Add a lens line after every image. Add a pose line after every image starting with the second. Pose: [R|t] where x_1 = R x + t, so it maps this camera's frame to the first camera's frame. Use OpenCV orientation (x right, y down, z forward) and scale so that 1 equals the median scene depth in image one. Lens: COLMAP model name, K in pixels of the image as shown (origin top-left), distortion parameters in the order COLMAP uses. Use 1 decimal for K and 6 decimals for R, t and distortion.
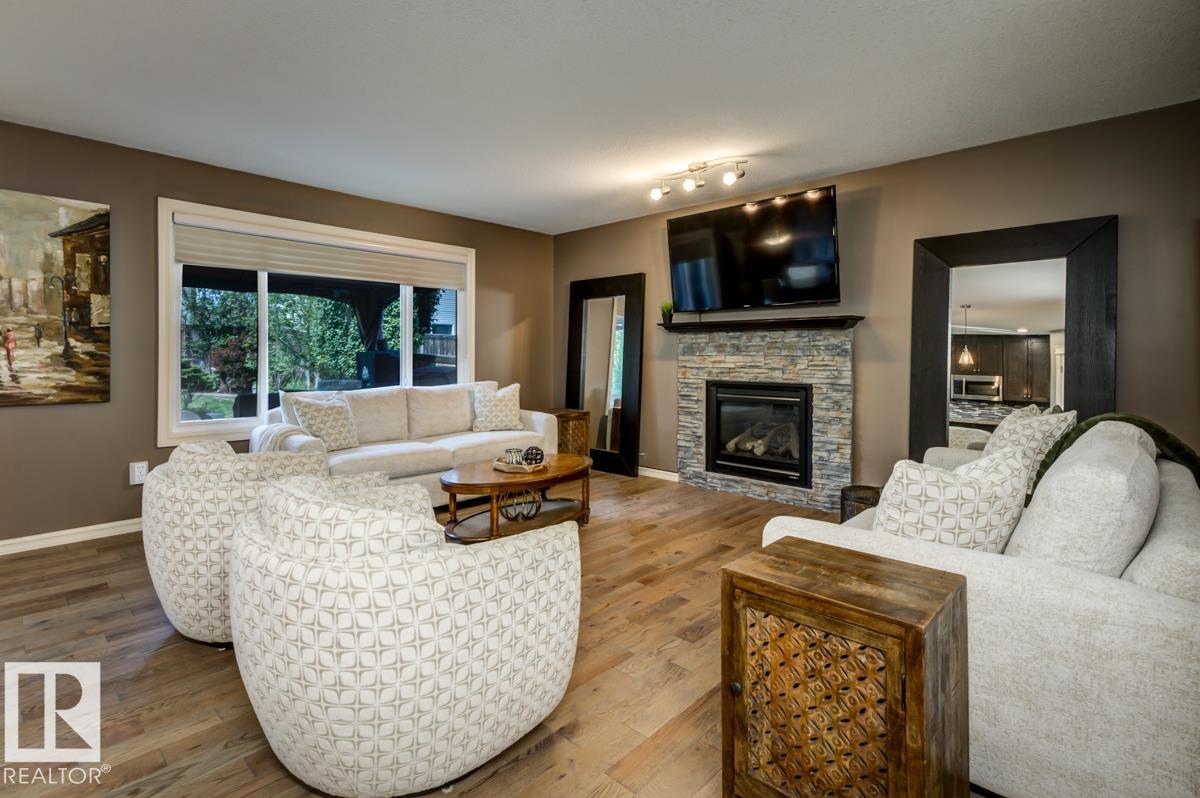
lens RADIAL K [[567.7, 0, 590.3], [0, 567.7, 357.8], [0, 0, 1]] dist [0.005685, 0.000253]
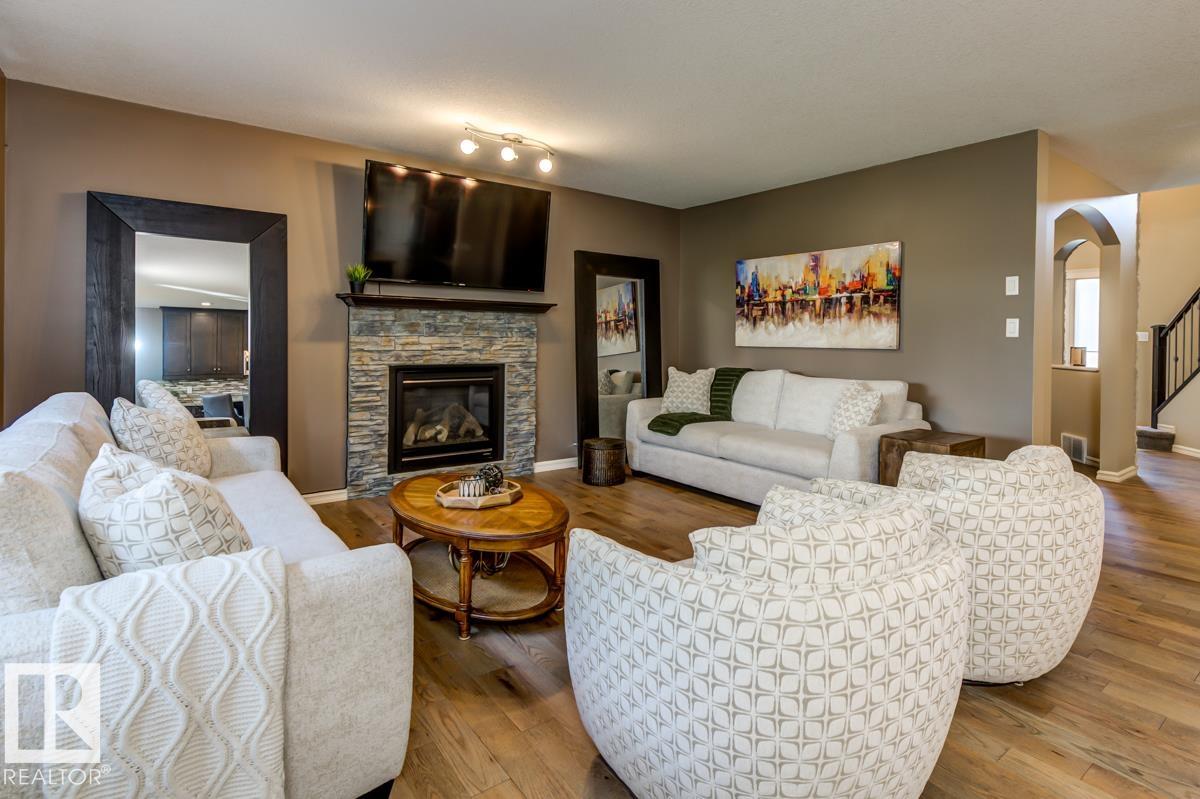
lens RADIAL K [[608.9, 0, 595.9], [0, 608.9, 342.3], [0, 0, 1]] dist [-0.001841, -0.000458]
pose [[0.149277, -0.010495, 0.988740, -0.722831], [-0.005933, 0.999916, 0.011510, -0.007838], [-0.988778, -0.007585, 0.149203, 0.645412]]
